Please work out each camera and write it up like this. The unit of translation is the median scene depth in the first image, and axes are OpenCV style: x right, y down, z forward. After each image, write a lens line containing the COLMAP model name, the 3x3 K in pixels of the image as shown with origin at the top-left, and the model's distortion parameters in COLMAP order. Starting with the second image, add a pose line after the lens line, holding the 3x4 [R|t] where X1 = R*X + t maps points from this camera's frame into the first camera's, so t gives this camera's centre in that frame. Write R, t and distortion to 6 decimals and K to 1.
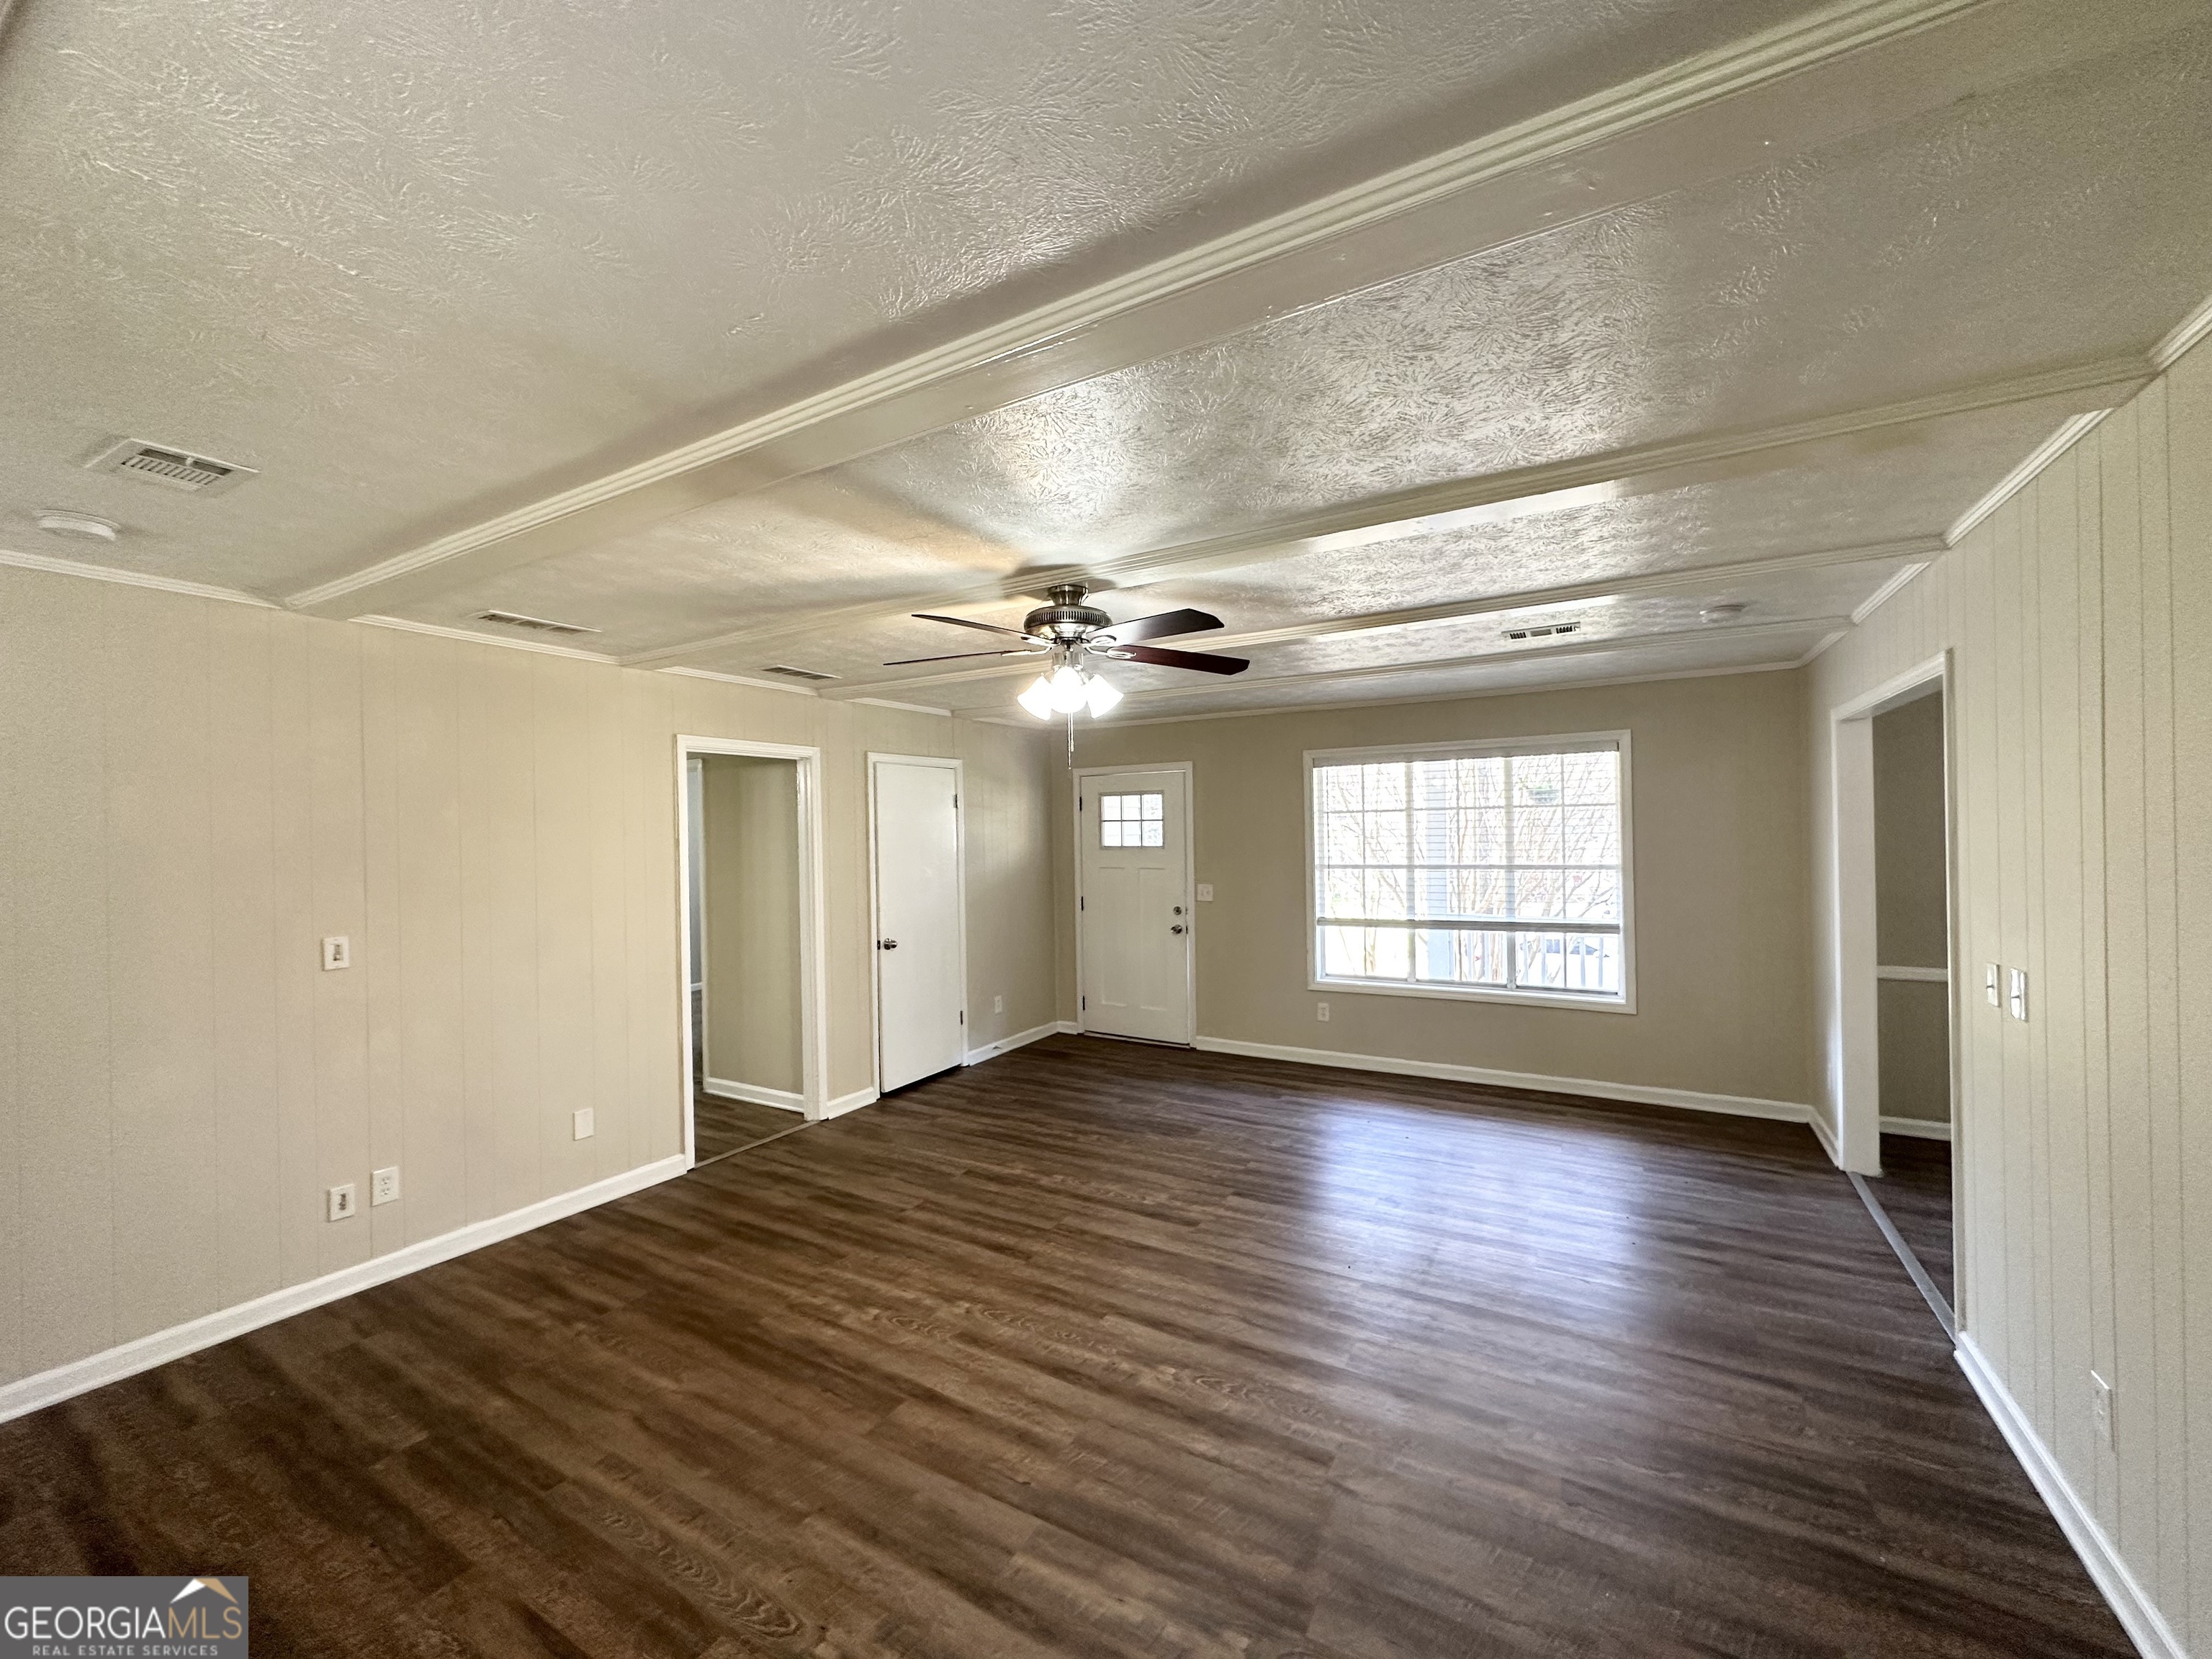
lens RADIAL K [[882.6, 0, 1097.2], [0, 882.6, 825.7], [0, 0, 1]] dist [-0.000191, -0.000165]
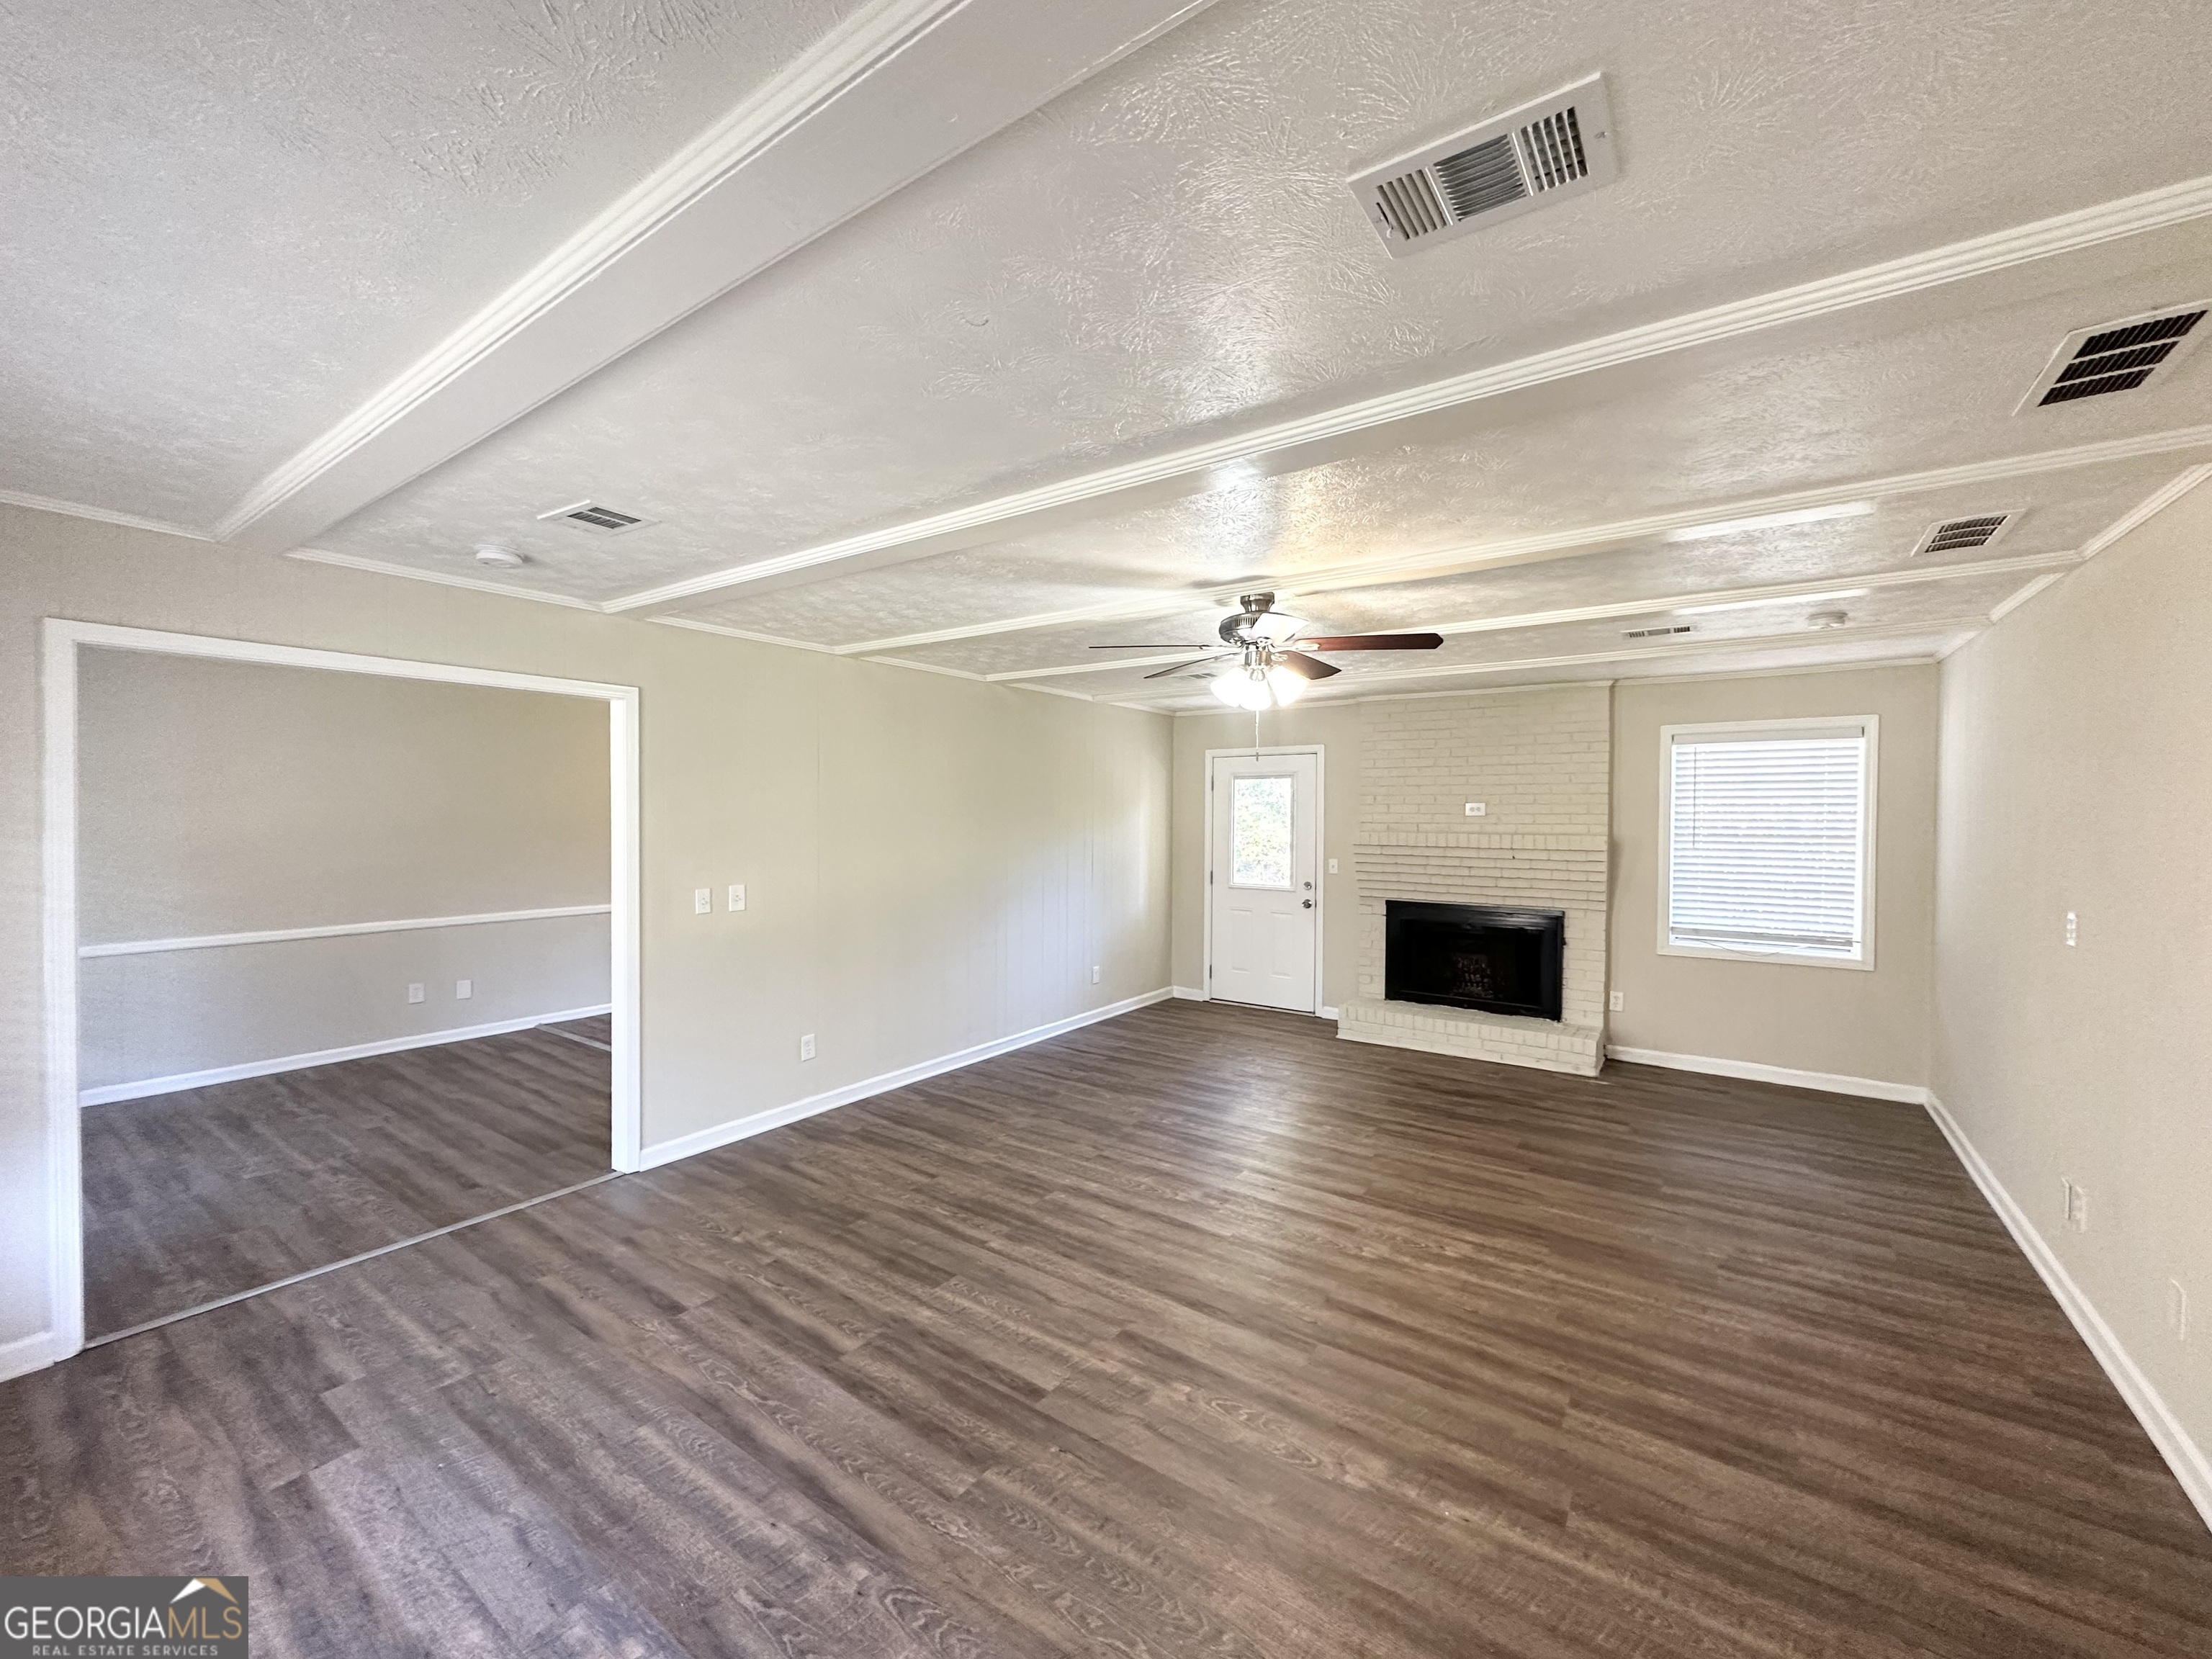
lens RADIAL K [[882.6, 0, 1097.2], [0, 882.6, 825.7], [0, 0, 1]] dist [-0.000191, -0.000165]
pose [[-0.996707, 0.009904, 0.080485, 0.079693], [0.010696, 0.999899, 0.009408, 0.017804], [-0.080383, 0.010238, -0.996711, 2.040656]]
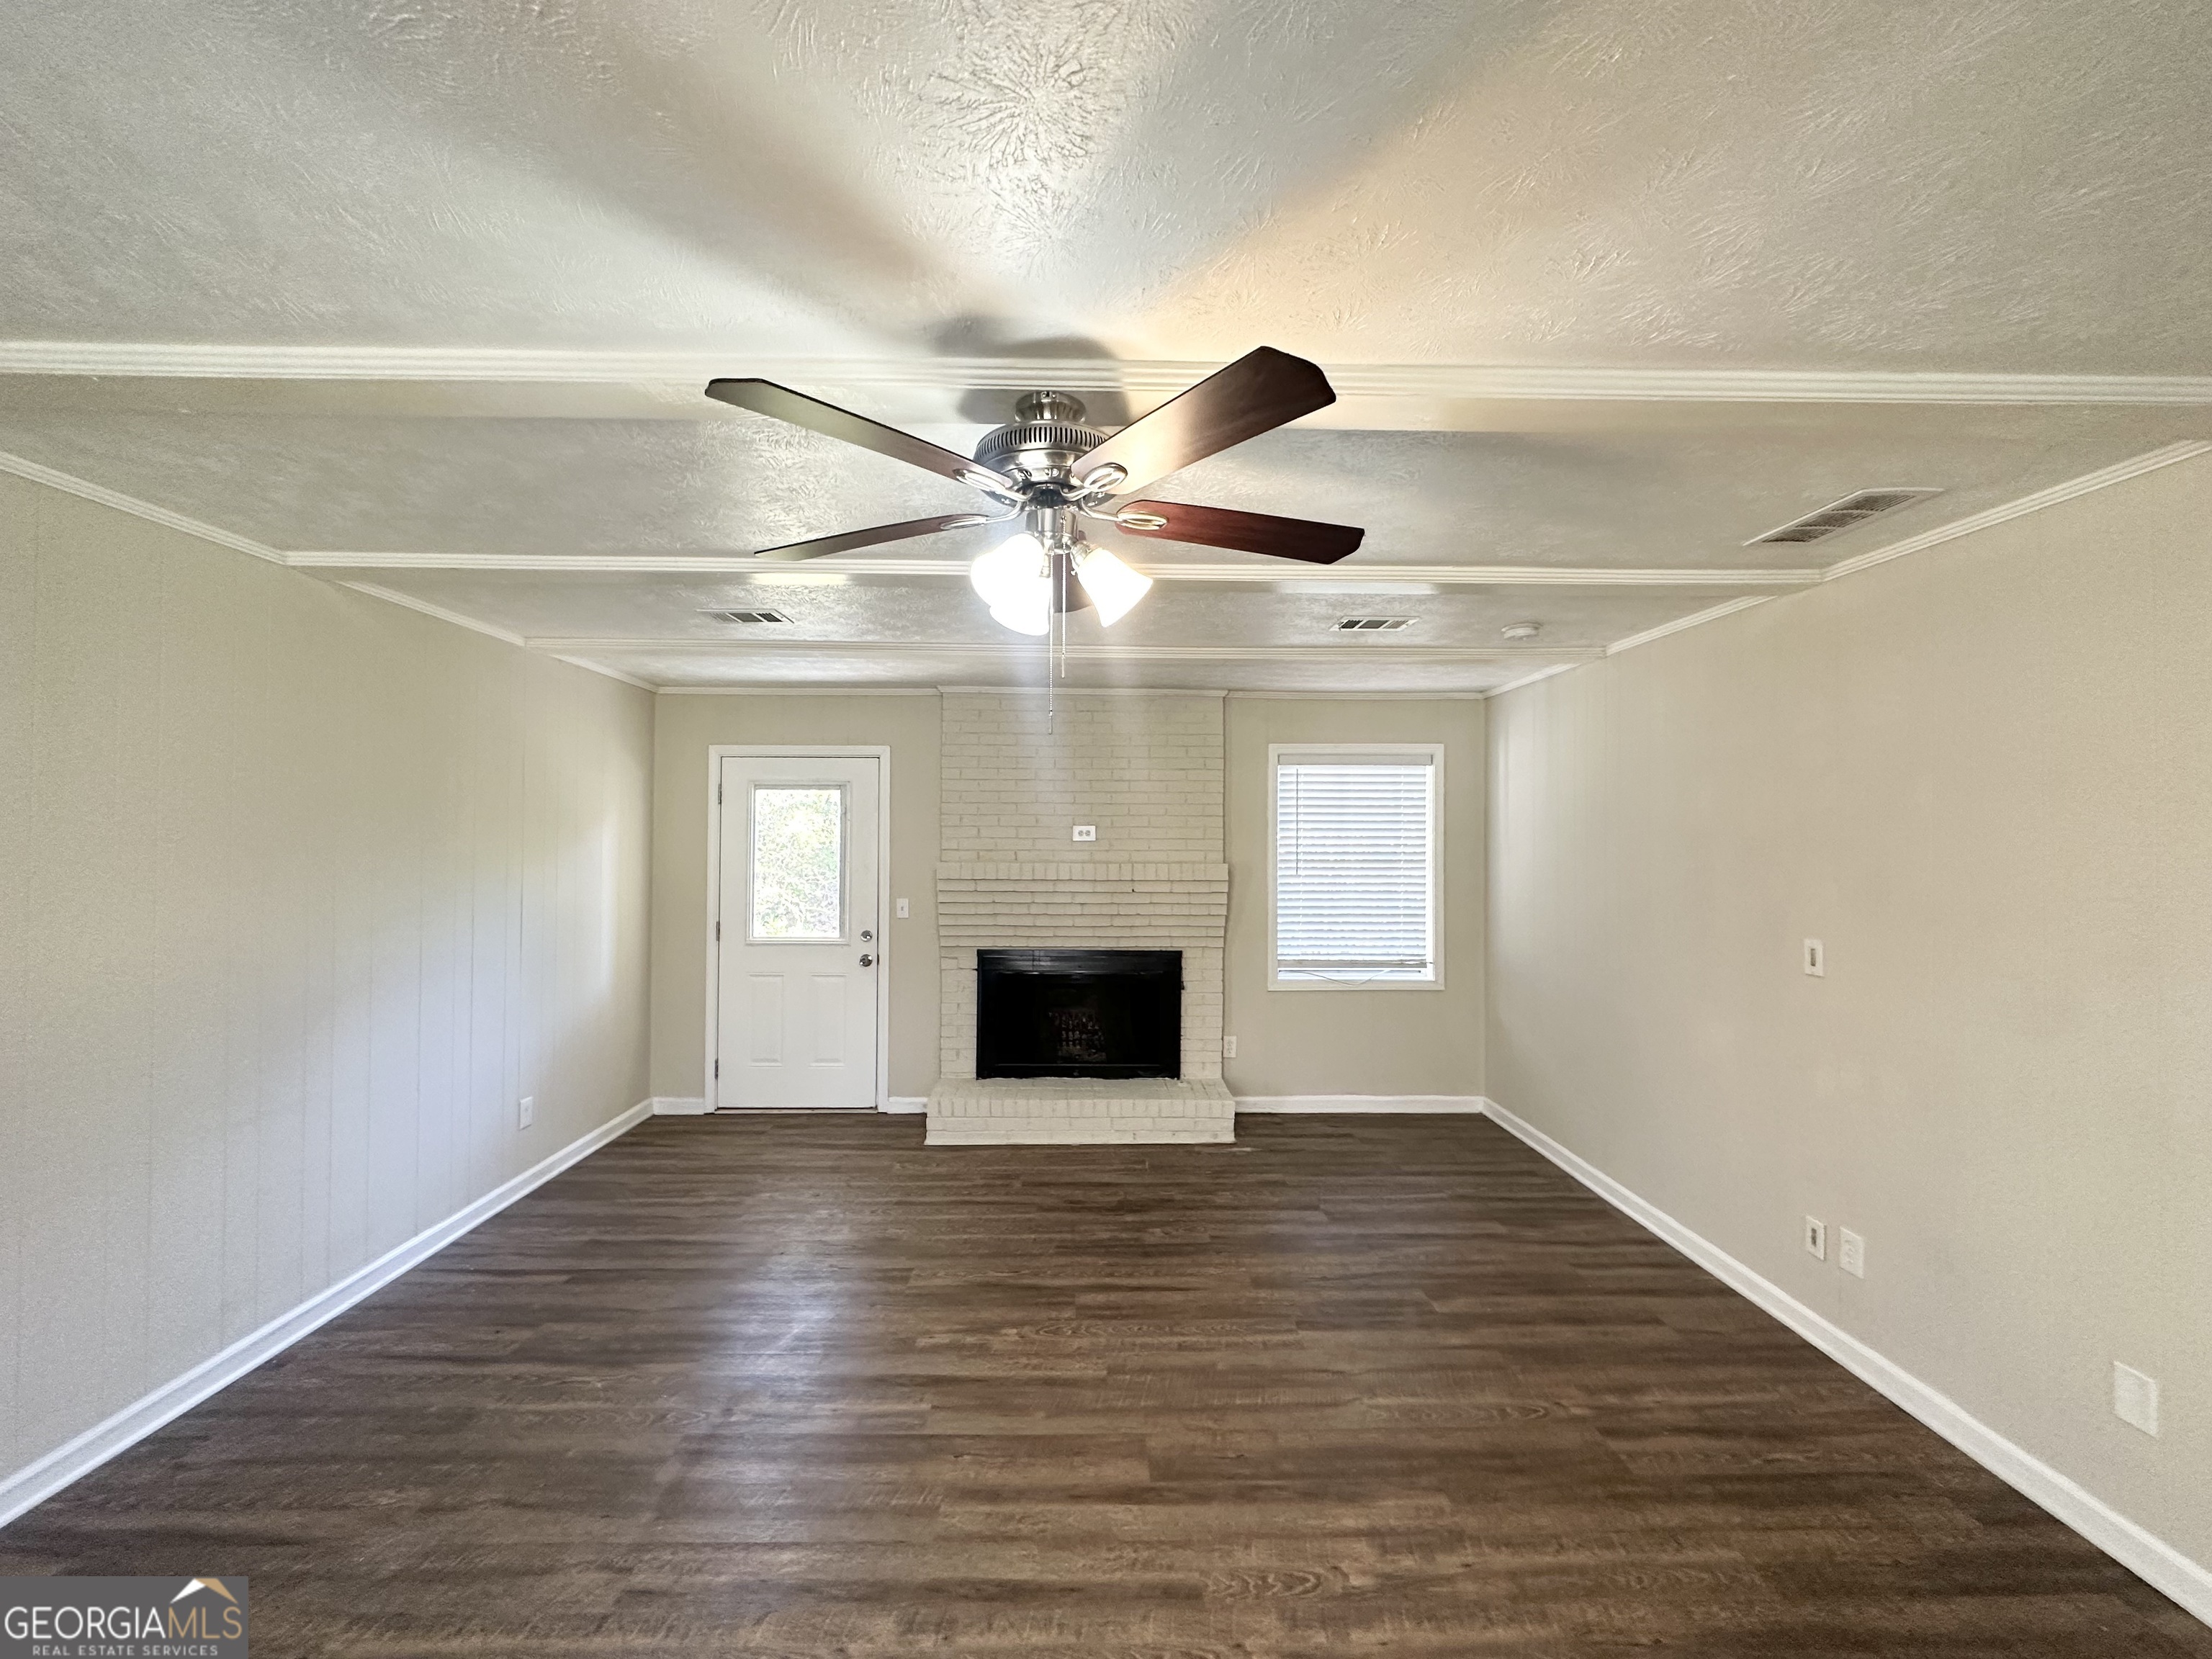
lens RADIAL K [[890.5, 0, 1113.1], [0, 890.5, 825.8], [0, 0, 1]] dist [-0.000858, -0.000274]
pose [[-0.846423, 0.003228, -0.532501, 0.227956], [0.010621, 0.999885, -0.010820, 0.013541], [0.532405, -0.014814, -0.846360, 1.418332]]
